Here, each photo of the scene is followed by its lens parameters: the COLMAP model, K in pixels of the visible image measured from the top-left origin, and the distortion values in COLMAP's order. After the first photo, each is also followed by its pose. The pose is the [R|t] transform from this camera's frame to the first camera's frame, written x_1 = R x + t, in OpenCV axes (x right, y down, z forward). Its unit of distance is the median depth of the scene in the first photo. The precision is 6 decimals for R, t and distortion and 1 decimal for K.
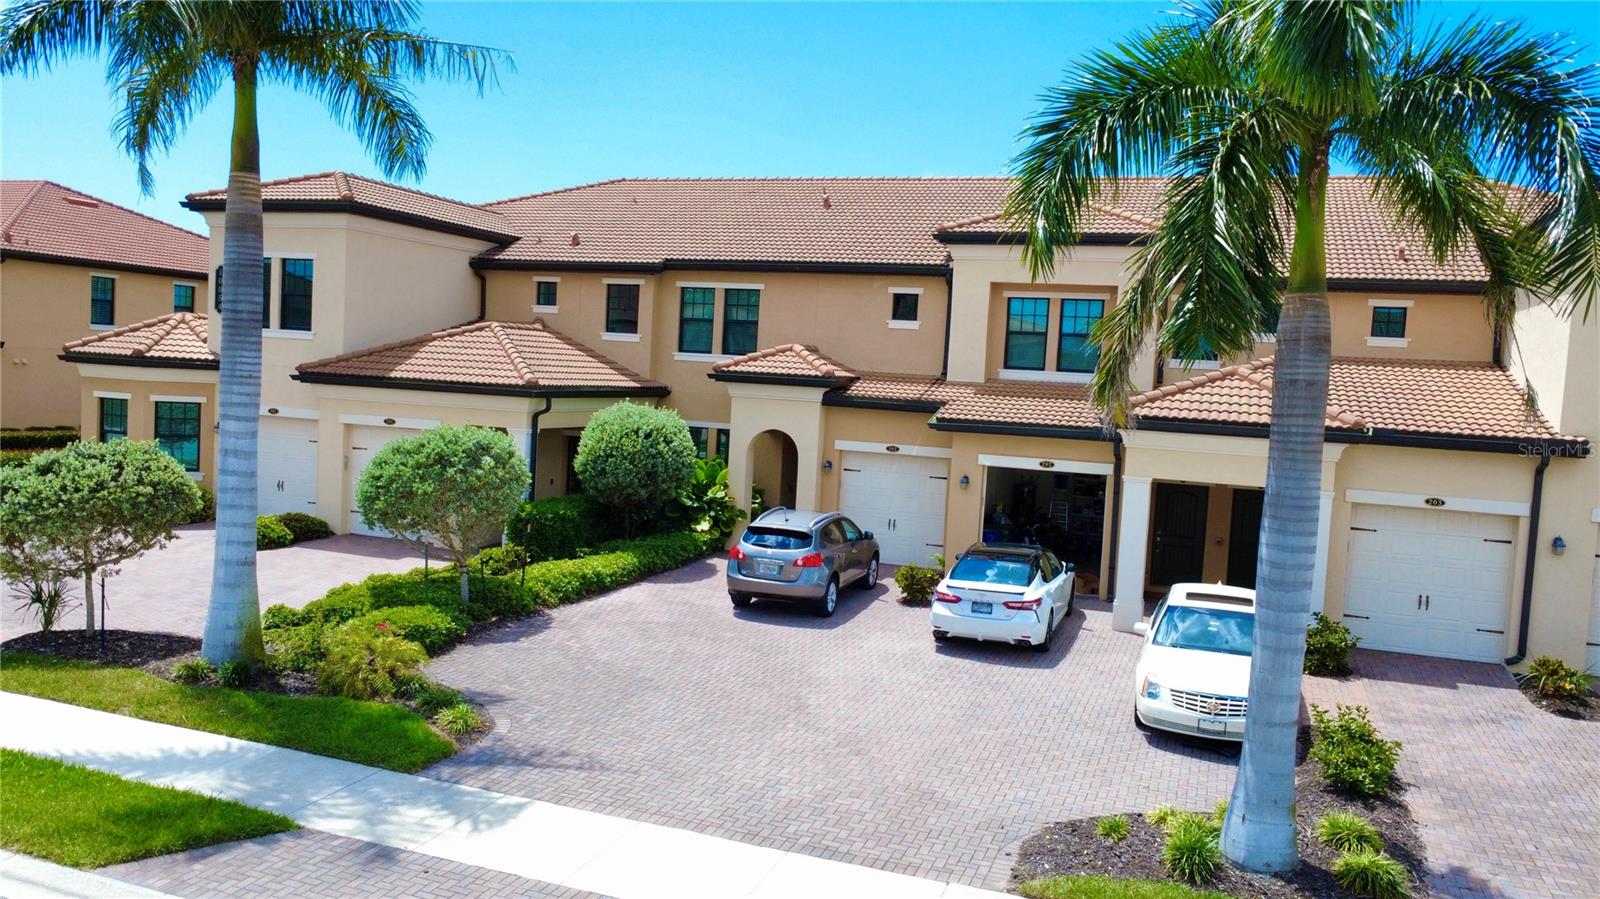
lens RADIAL K [[1229.7, 0, 811.3], [0, 1229.7, 451.7], [0, 0, 1]] dist [0.003946, -0.005750]
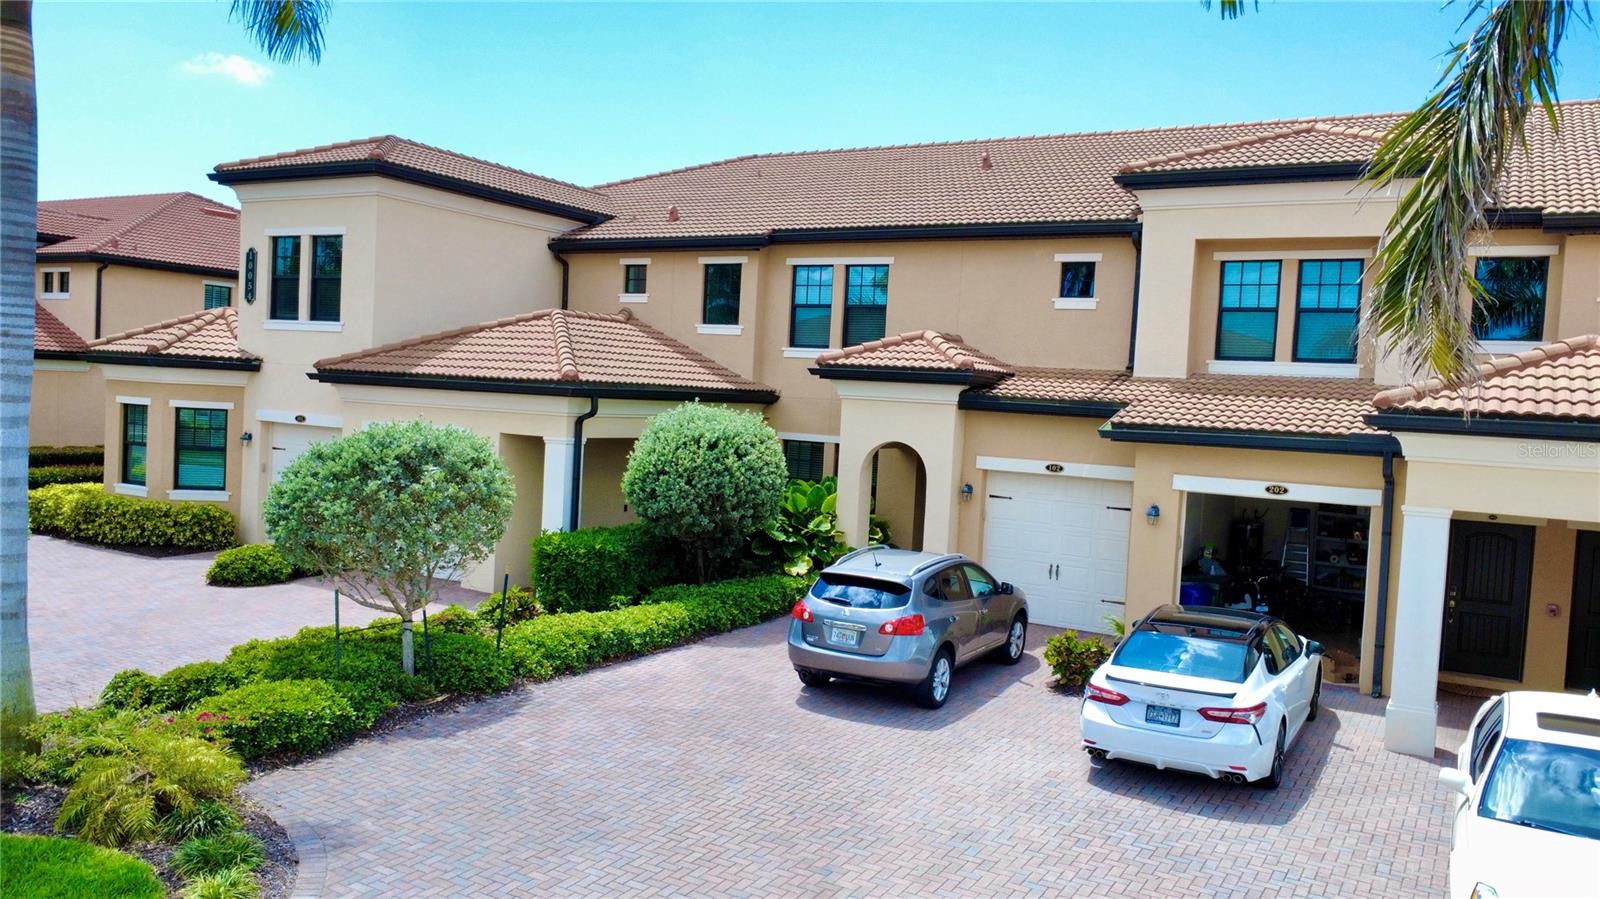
lens RADIAL K [[1229.7, 0, 800.4], [0, 1229.7, 453.4], [0, 0, 1]] dist [0.003946, -0.005750]
pose [[0.982997, 0.004868, -0.183560, 0.061050], [-0.009928, 0.999595, -0.026659, 0.011780], [0.183356, 0.028028, 0.982647, 0.300491]]
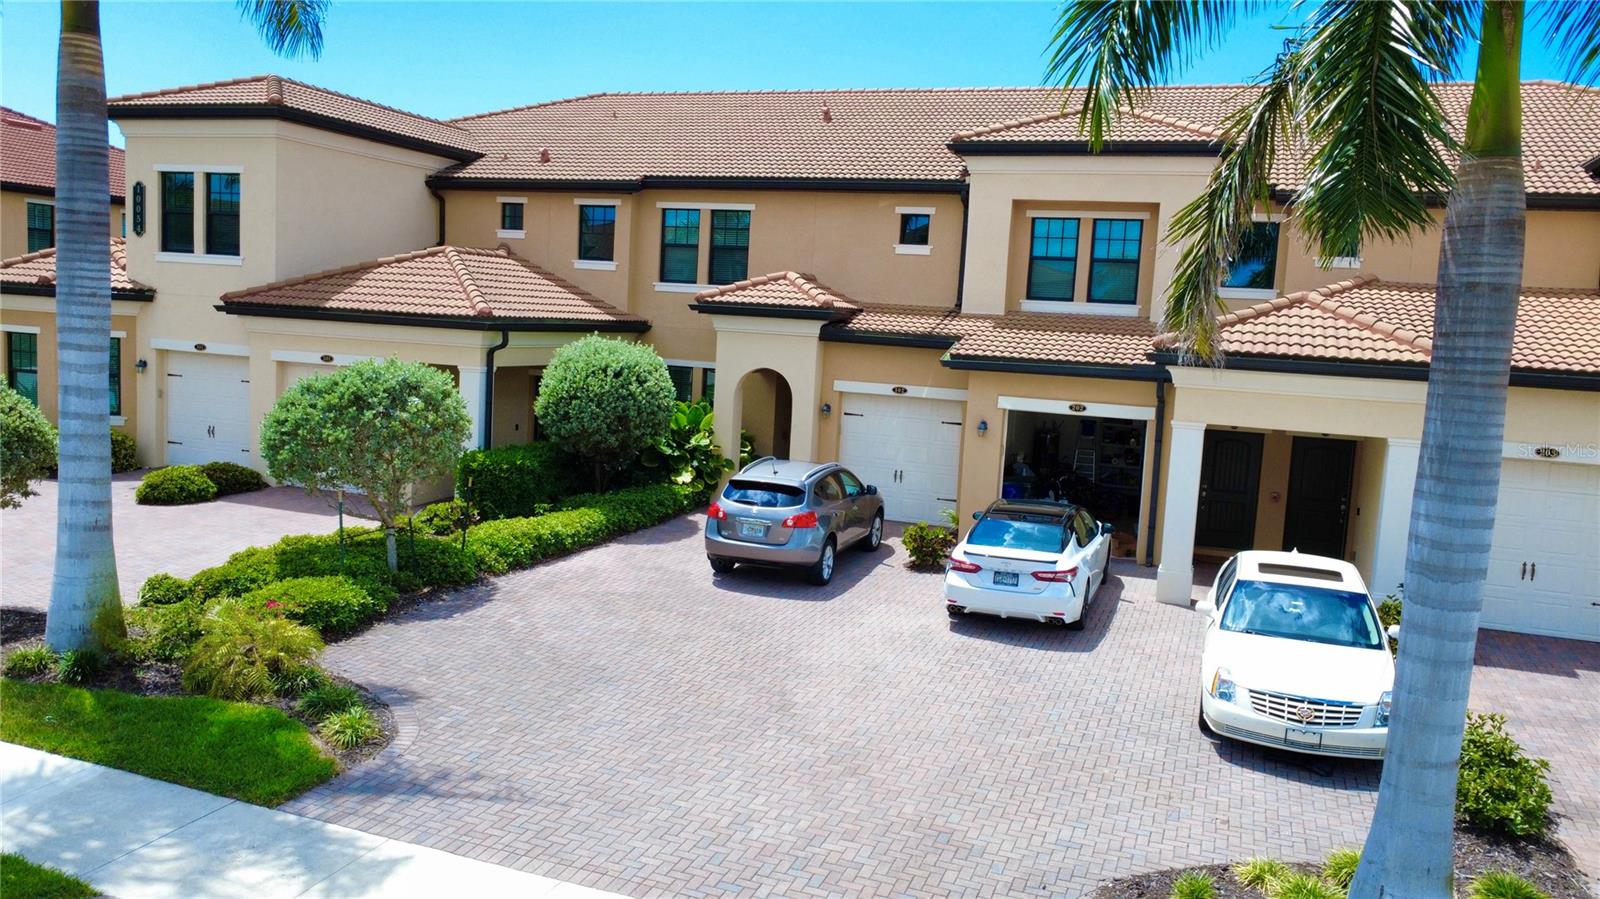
lens RADIAL K [[1229.7, 0, 809.8], [0, 1229.7, 454.1], [0, 0, 1]] dist [0.003946, -0.005750]
pose [[0.999979, 0.001356, -0.006323, 0.008957], [-0.001065, 0.998945, 0.045916, 0.003526], [0.006378, -0.045908, 0.998925, 0.141800]]
